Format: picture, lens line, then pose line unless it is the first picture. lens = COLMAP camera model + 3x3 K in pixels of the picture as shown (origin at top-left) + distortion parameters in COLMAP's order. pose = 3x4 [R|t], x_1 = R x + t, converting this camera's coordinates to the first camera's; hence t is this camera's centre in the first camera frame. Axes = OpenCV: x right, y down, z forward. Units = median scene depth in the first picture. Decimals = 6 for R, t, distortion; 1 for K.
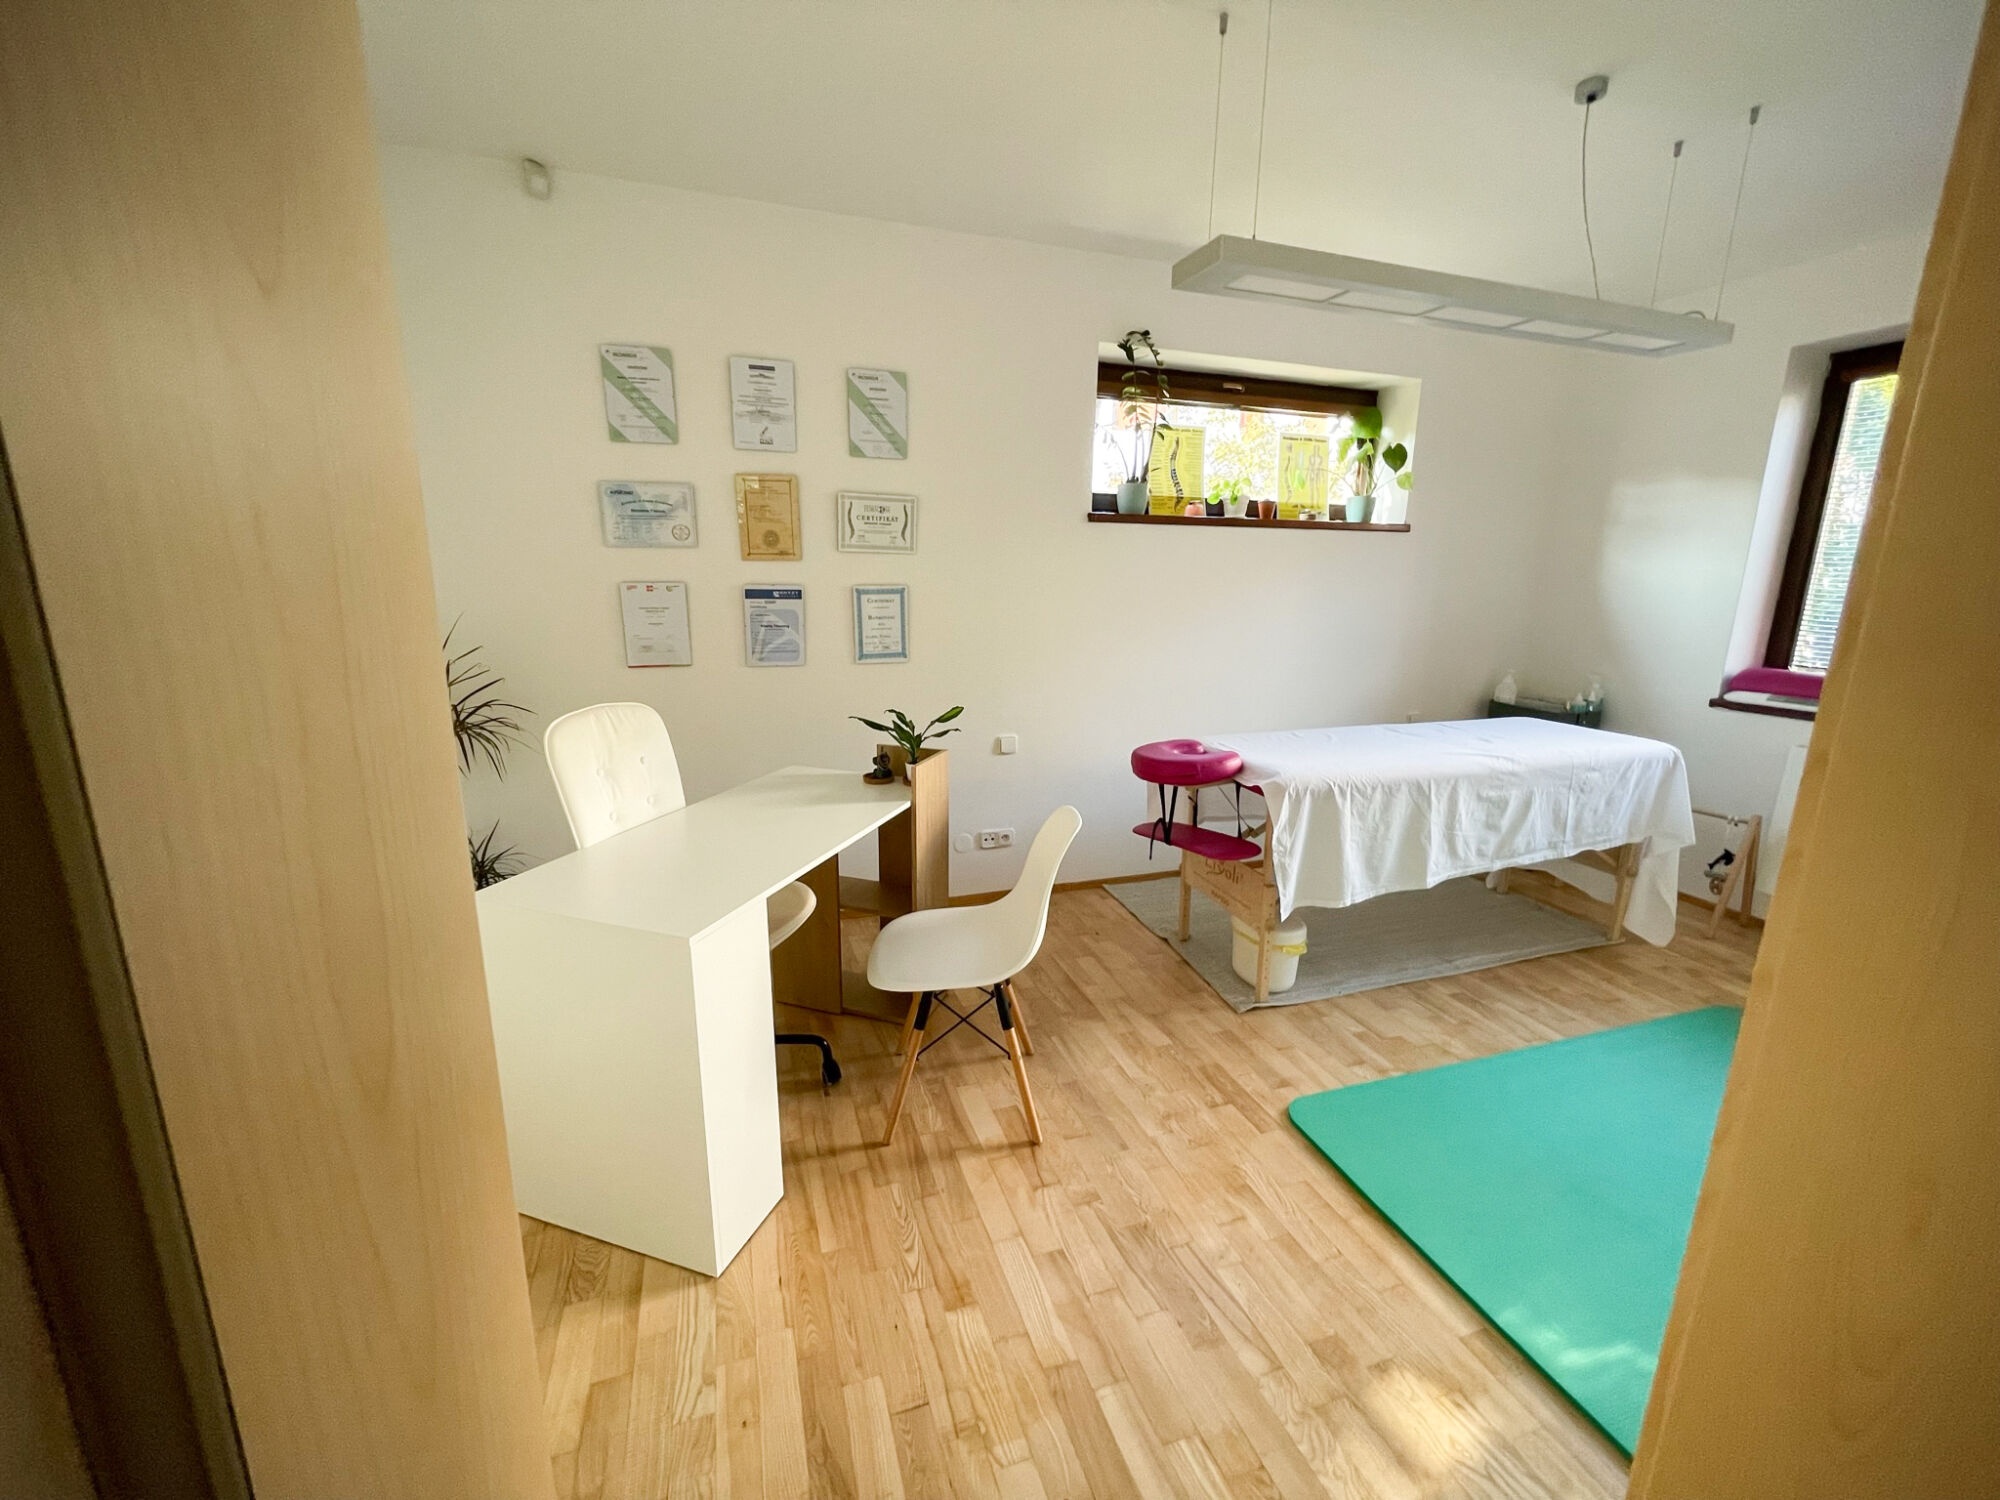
lens RADIAL K [[806.4, 0, 995.6], [0, 806.4, 753.9], [0, 0, 1]] dist [-0.001842, 0.000165]
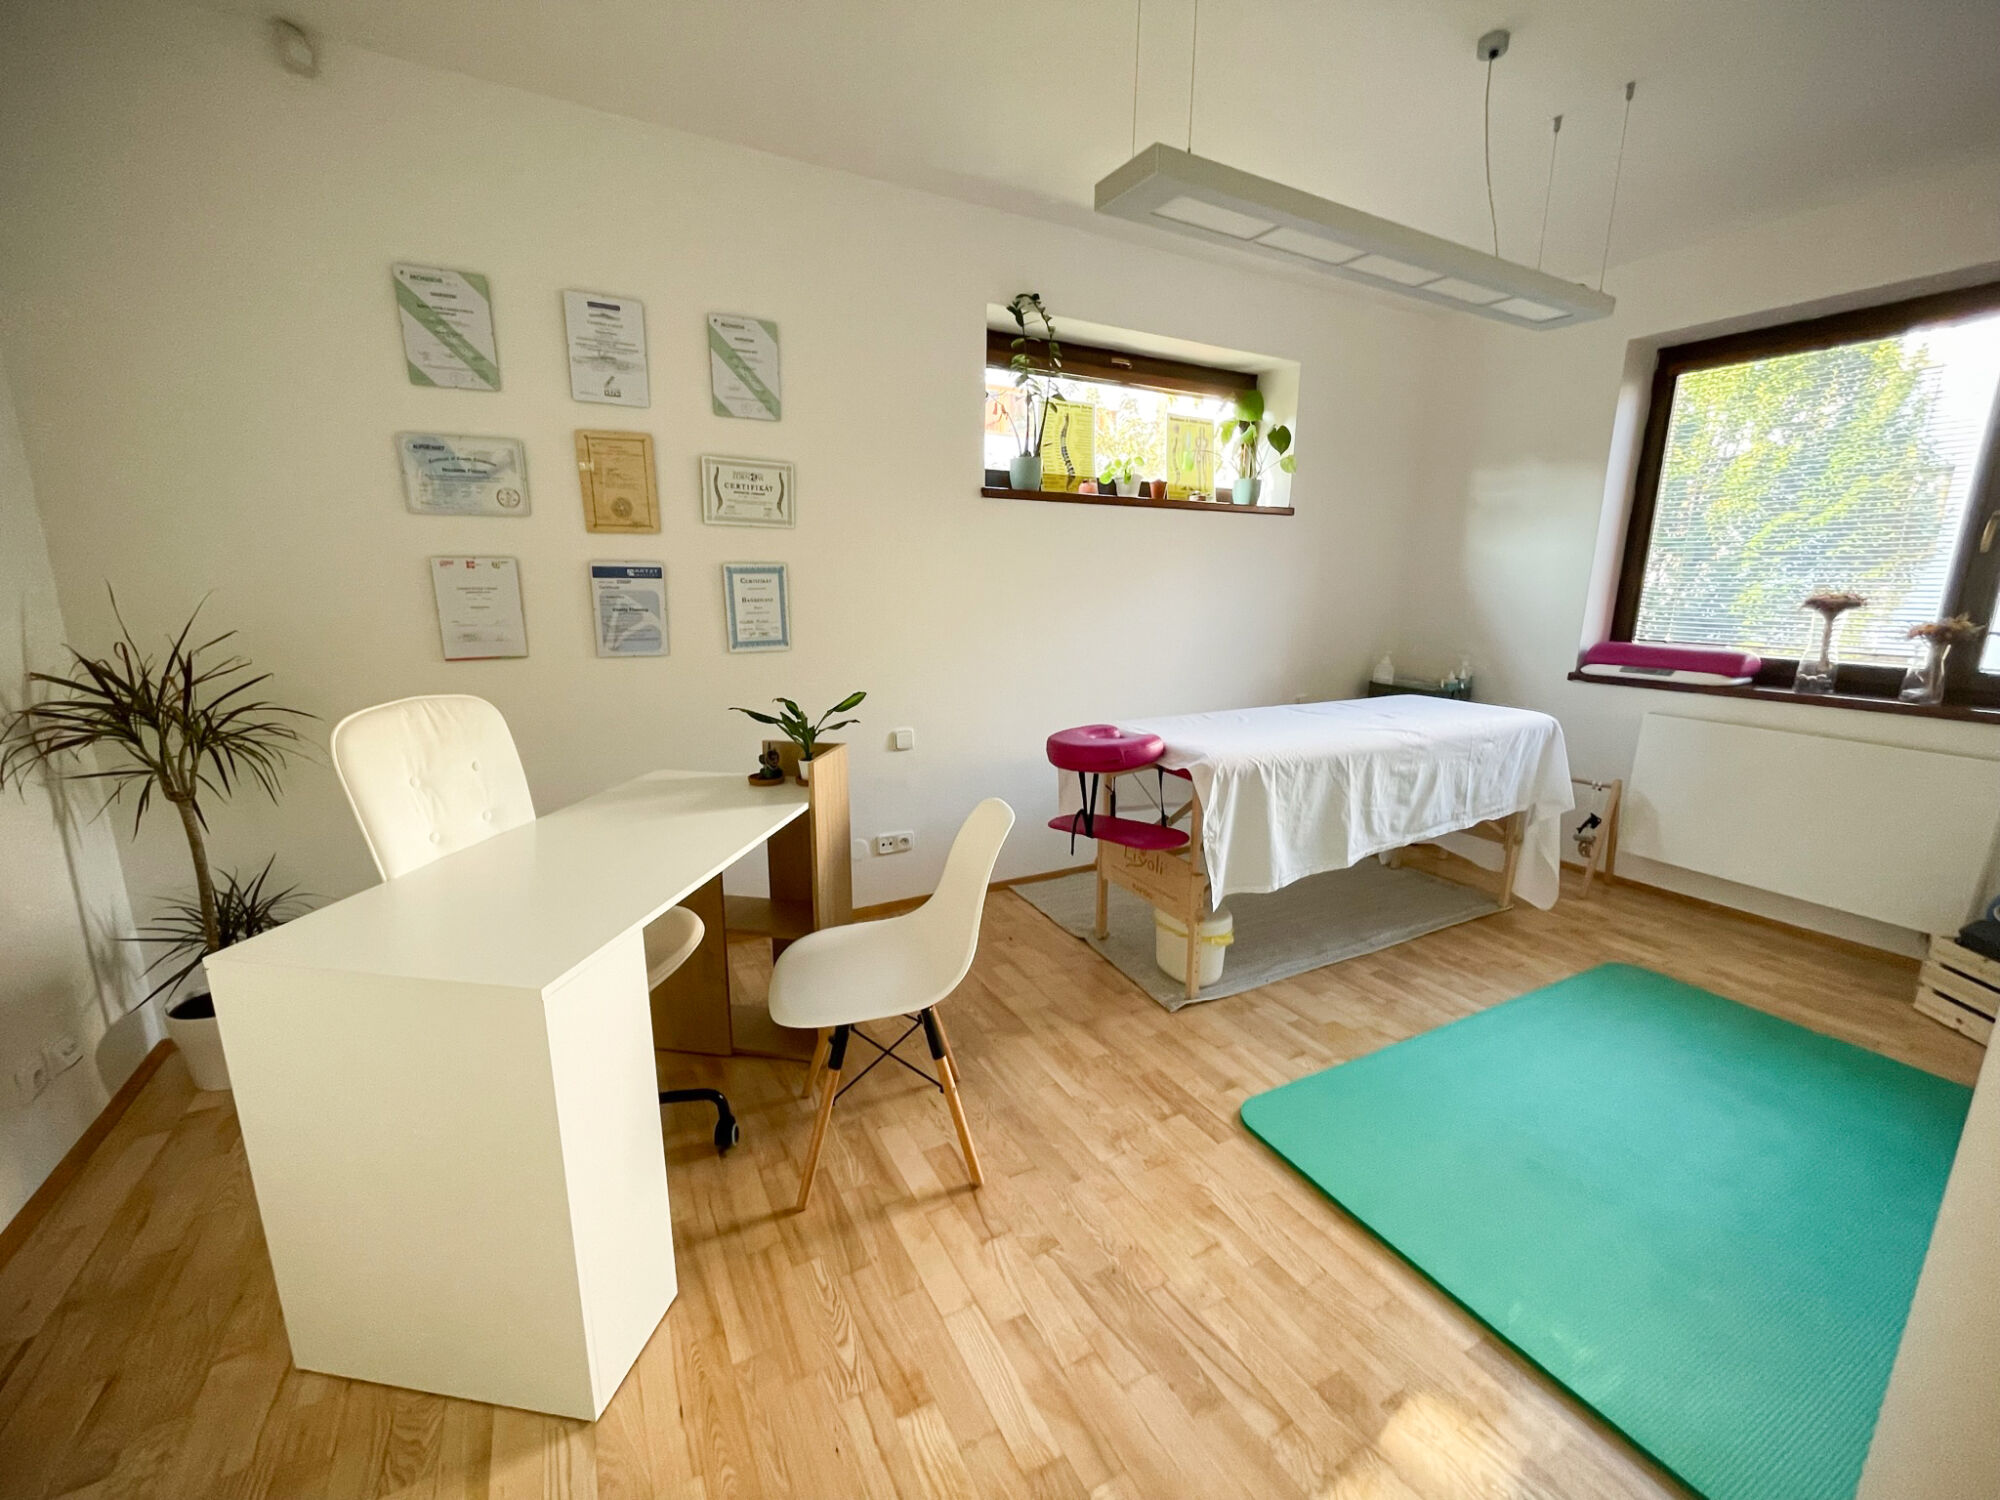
lens RADIAL K [[806.4, 0, 995.6], [0, 806.4, 753.9], [0, 0, 1]] dist [-0.001842, 0.000165]
pose [[0.985737, -0.039124, 0.163682, -0.042325], [0.040284, 0.999181, -0.003770, 0.015989], [-0.163401, 0.010310, 0.986506, 0.103102]]
